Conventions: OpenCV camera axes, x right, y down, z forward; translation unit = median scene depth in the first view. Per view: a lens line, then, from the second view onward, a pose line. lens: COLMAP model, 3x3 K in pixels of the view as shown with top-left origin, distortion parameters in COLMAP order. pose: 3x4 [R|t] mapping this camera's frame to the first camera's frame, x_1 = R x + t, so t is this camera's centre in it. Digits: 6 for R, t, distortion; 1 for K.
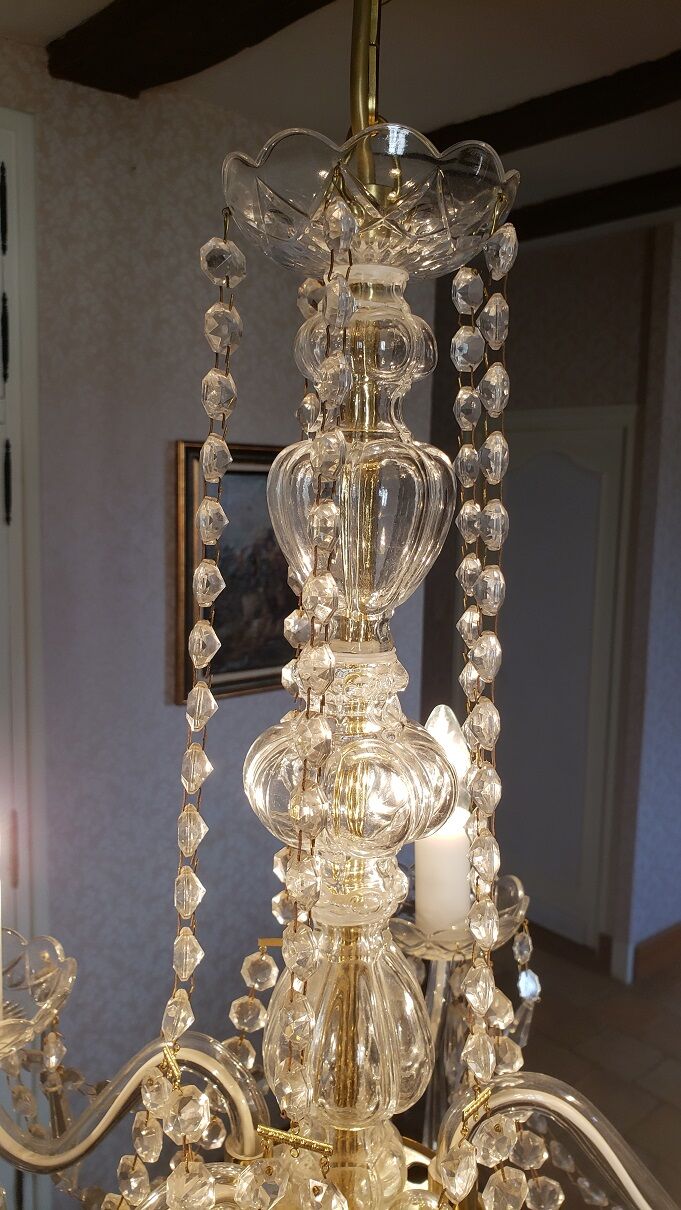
lens RADIAL K [[972.9, 0, 340.5], [0, 972.9, 590.0], [0, 0, 1]] dist [-0.044921, 0.068602]
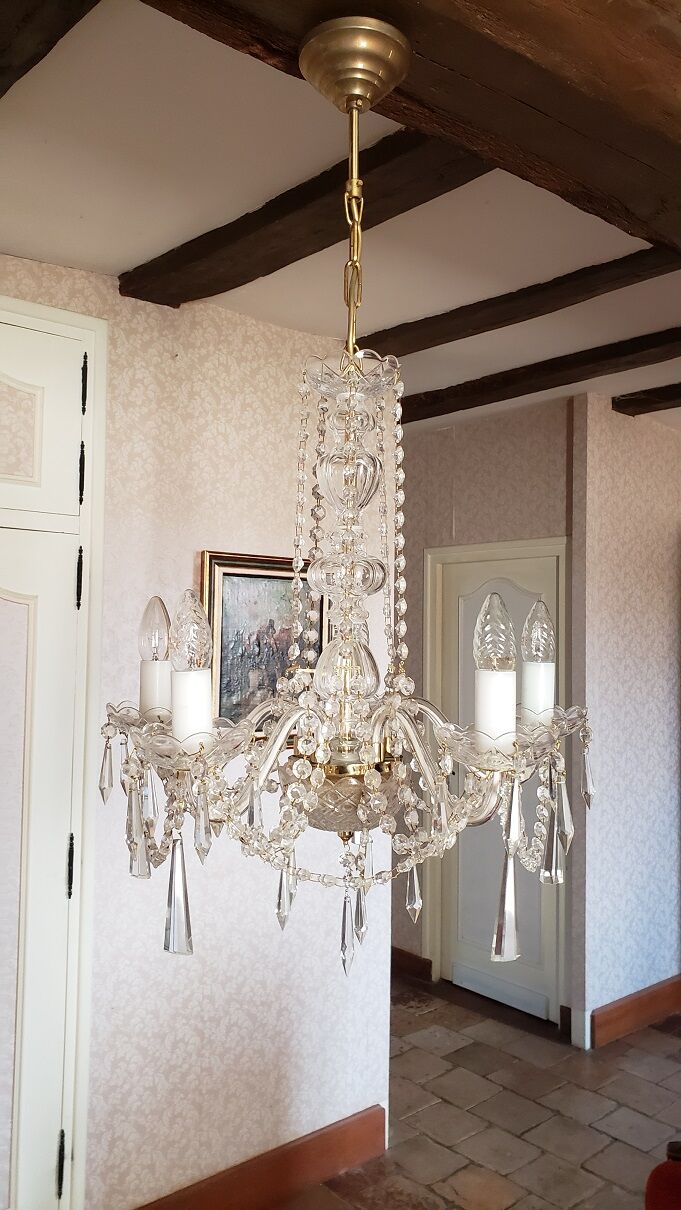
lens RADIAL K [[972.9, 0, 334.7], [0, 972.9, 579.8], [0, 0, 1]] dist [-0.044921, 0.068602]
pose [[0.999798, -0.005973, 0.019177, -0.014720], [0.009304, 0.983876, -0.178612, 0.126971], [-0.017801, 0.178755, 0.983733, -0.306639]]
